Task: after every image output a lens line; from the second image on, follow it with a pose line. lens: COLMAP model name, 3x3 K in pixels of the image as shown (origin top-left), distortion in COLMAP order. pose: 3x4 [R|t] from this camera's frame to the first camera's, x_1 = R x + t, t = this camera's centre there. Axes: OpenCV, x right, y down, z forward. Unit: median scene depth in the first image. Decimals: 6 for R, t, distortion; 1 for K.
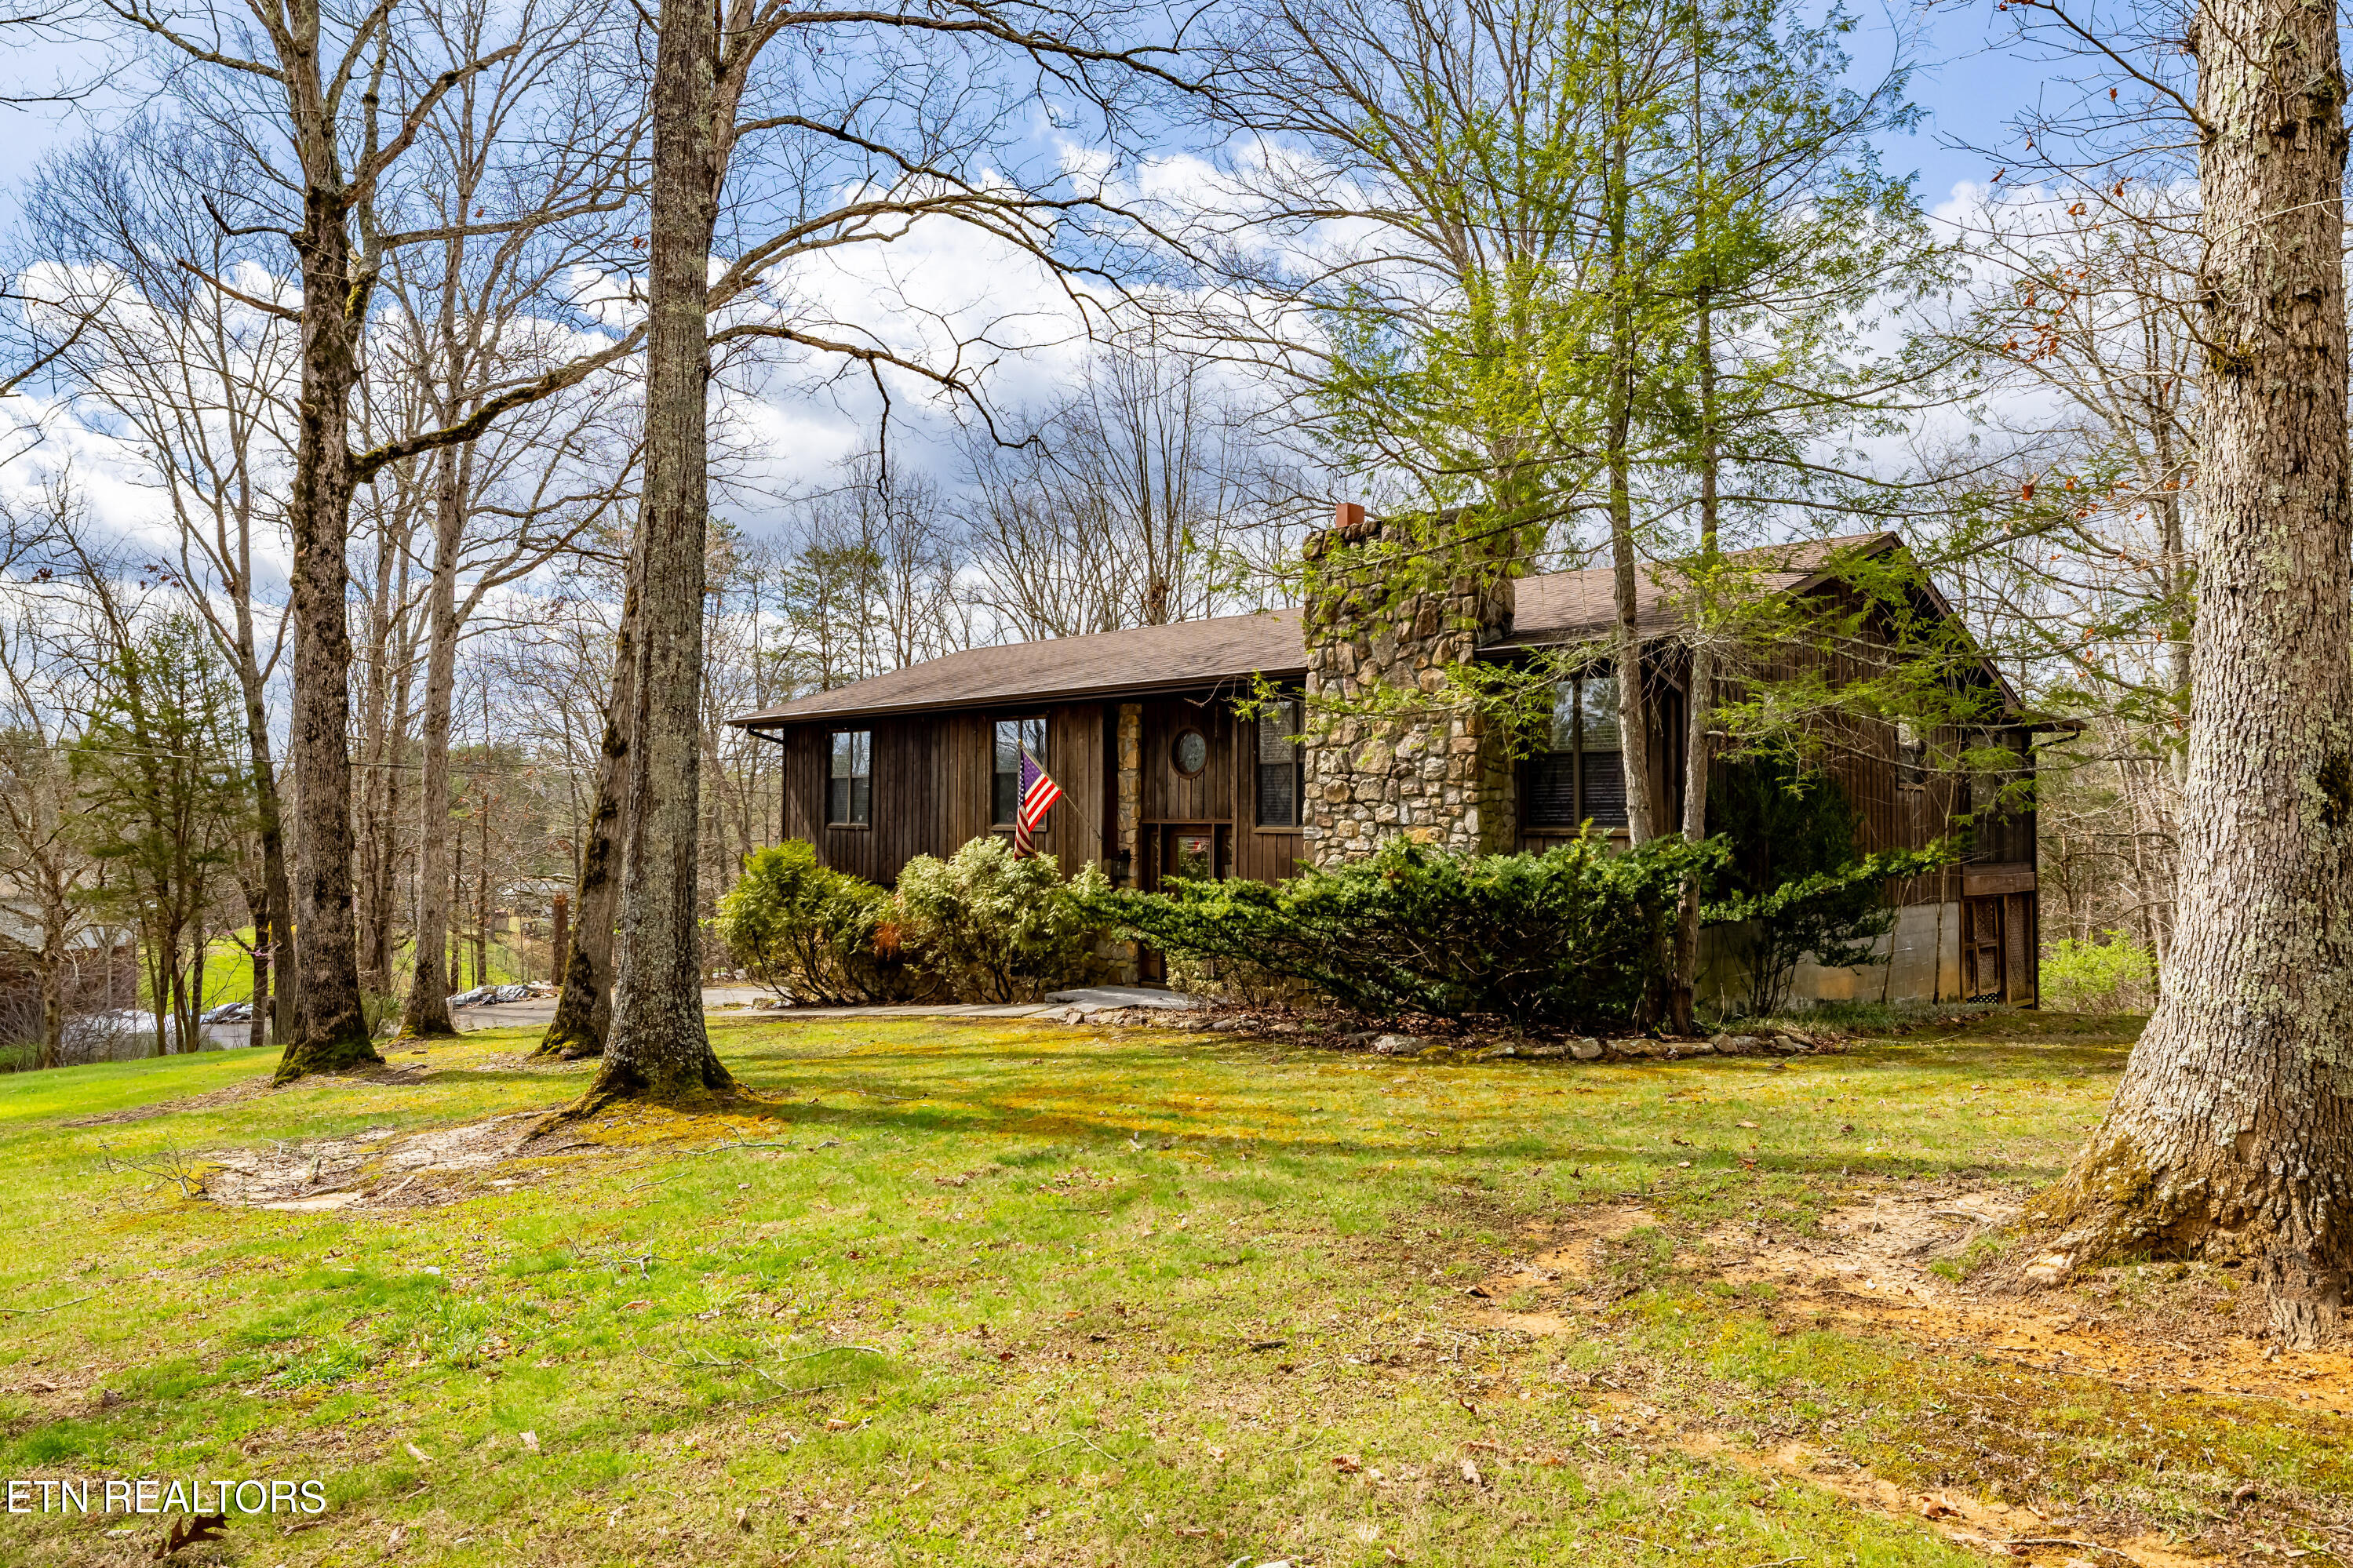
lens RADIAL K [[1485.6, 0, 1175.2], [0, 1485.6, 784.5], [0, 0, 1]] dist [-0.012863, 0.005092]
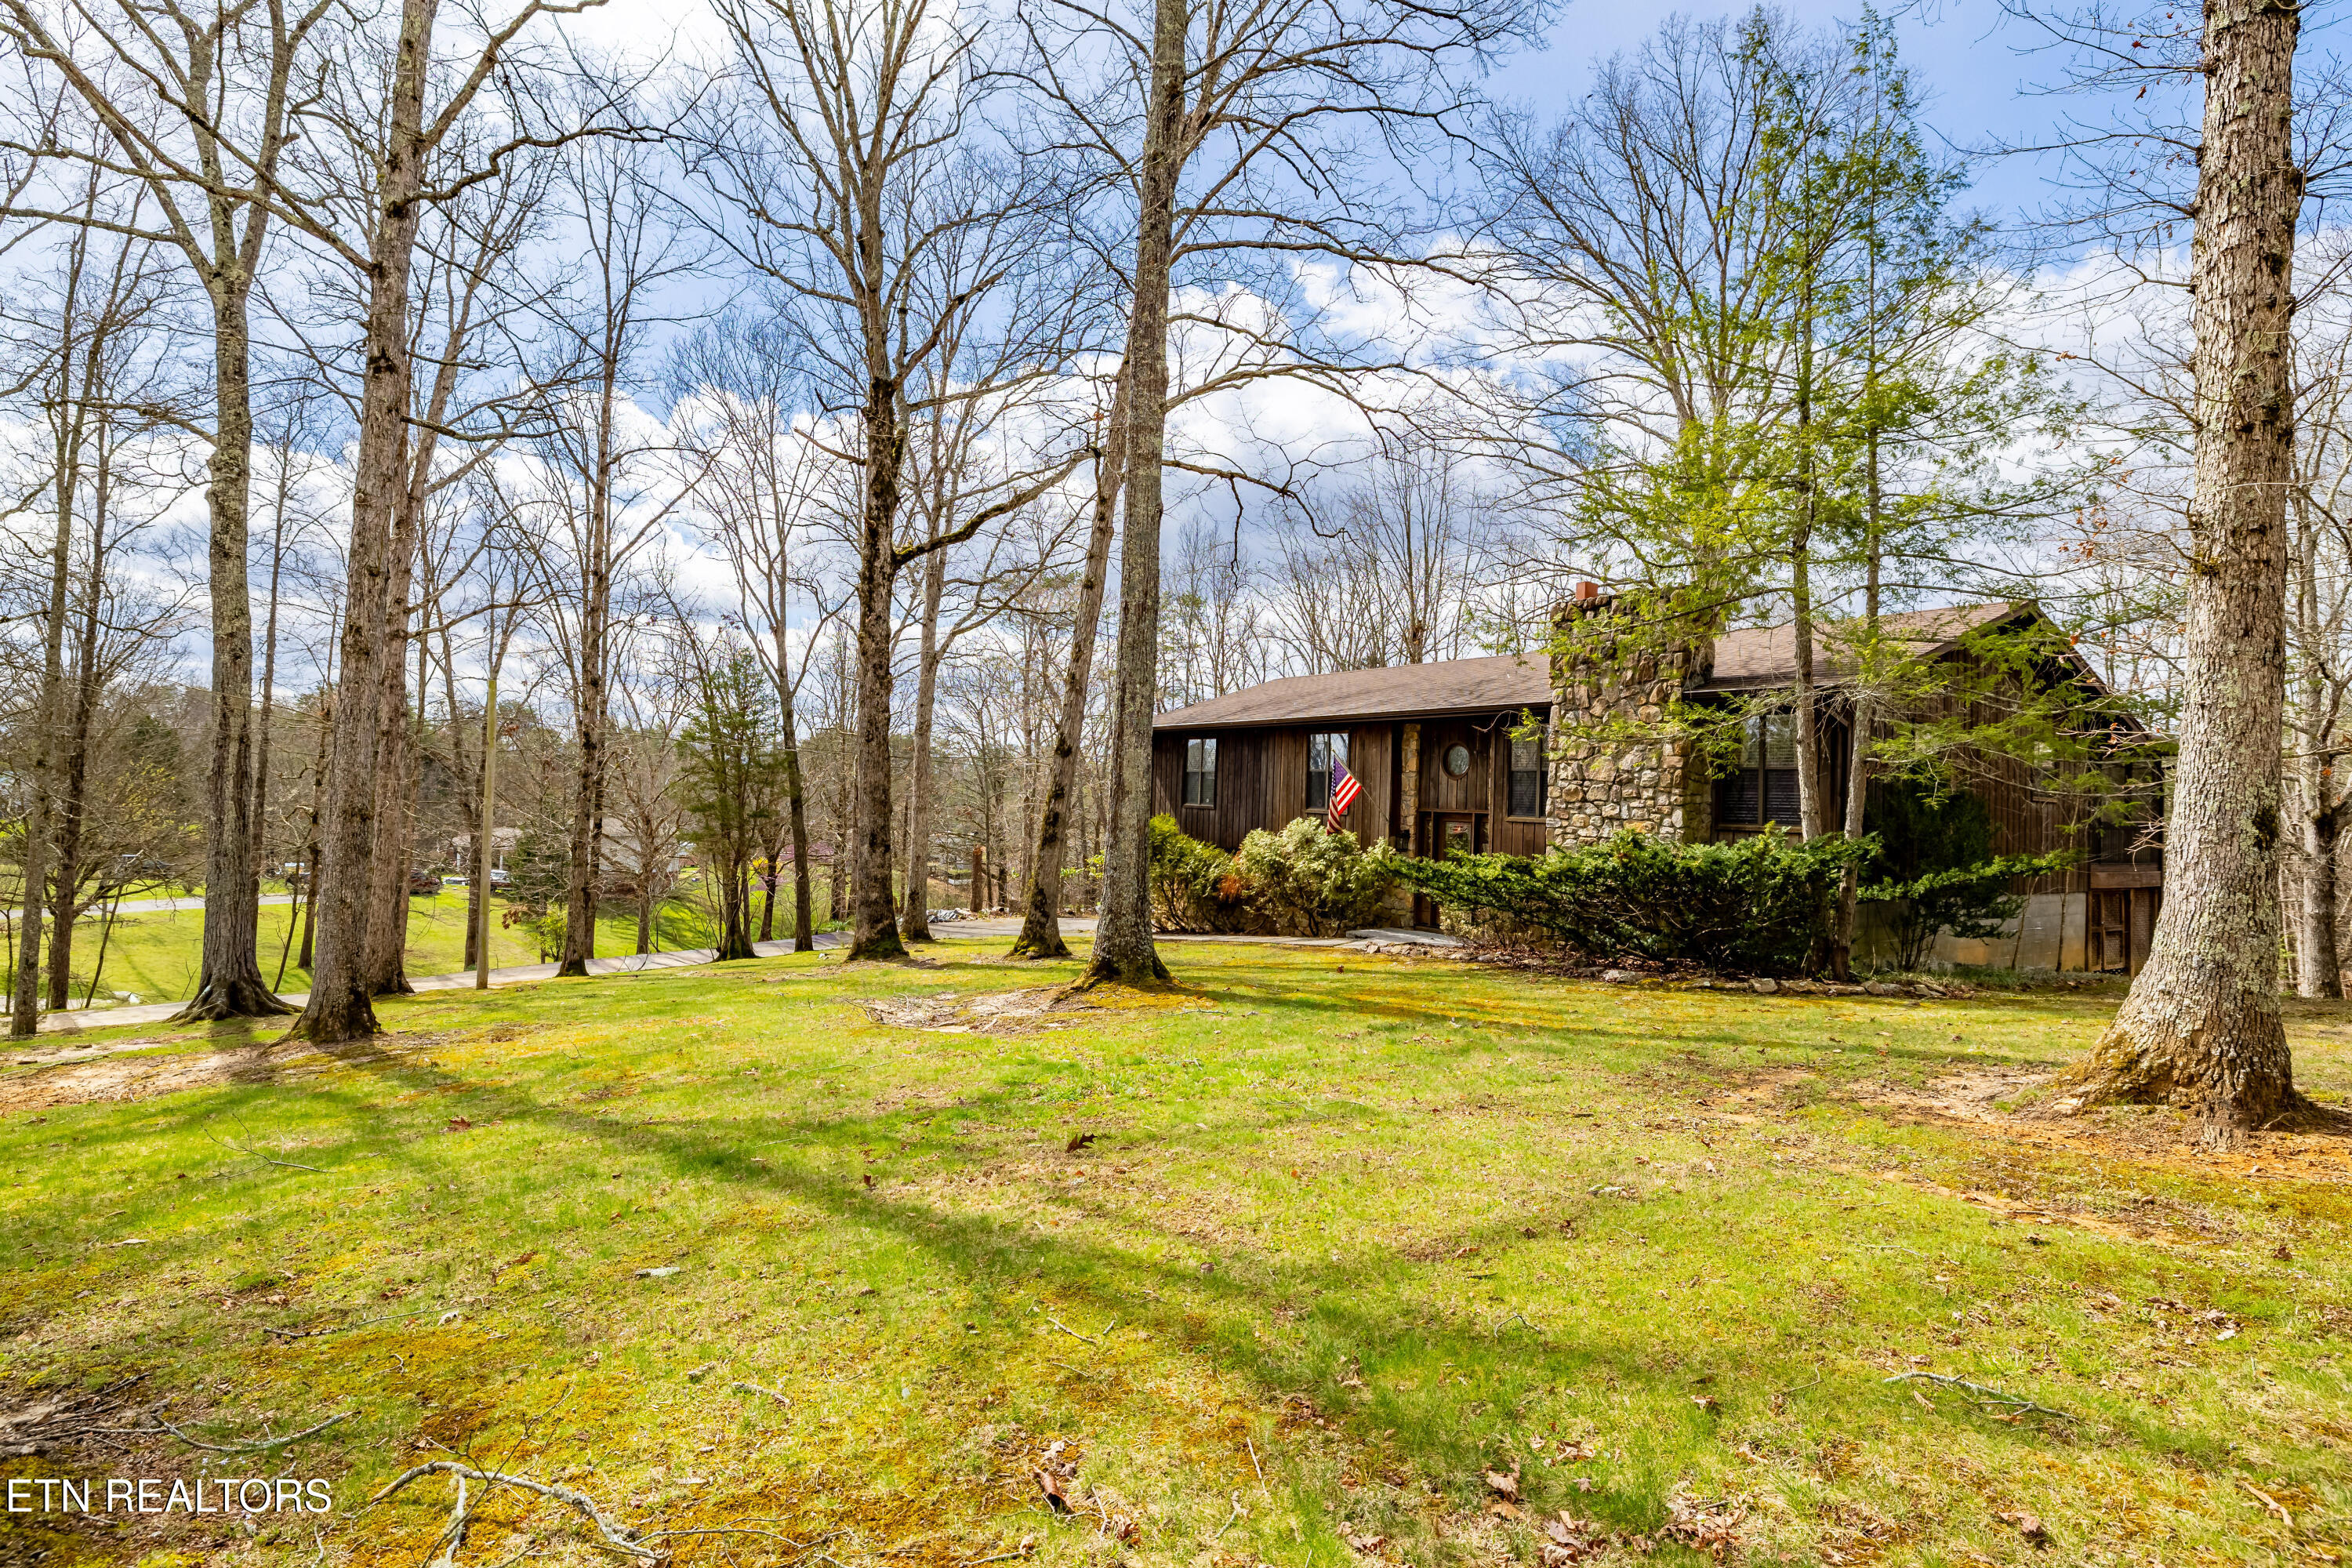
lens RADIAL K [[1168.9, 0, 1182.2], [0, 1168.9, 780.2], [0, 0, 1]] dist [-0.004687, -0.001536]
pose [[0.981616, 0.023488, -0.189414, -0.042172], [-0.022251, 0.999715, 0.008656, -0.008813], [0.189564, -0.004282, 0.981859, -0.131917]]
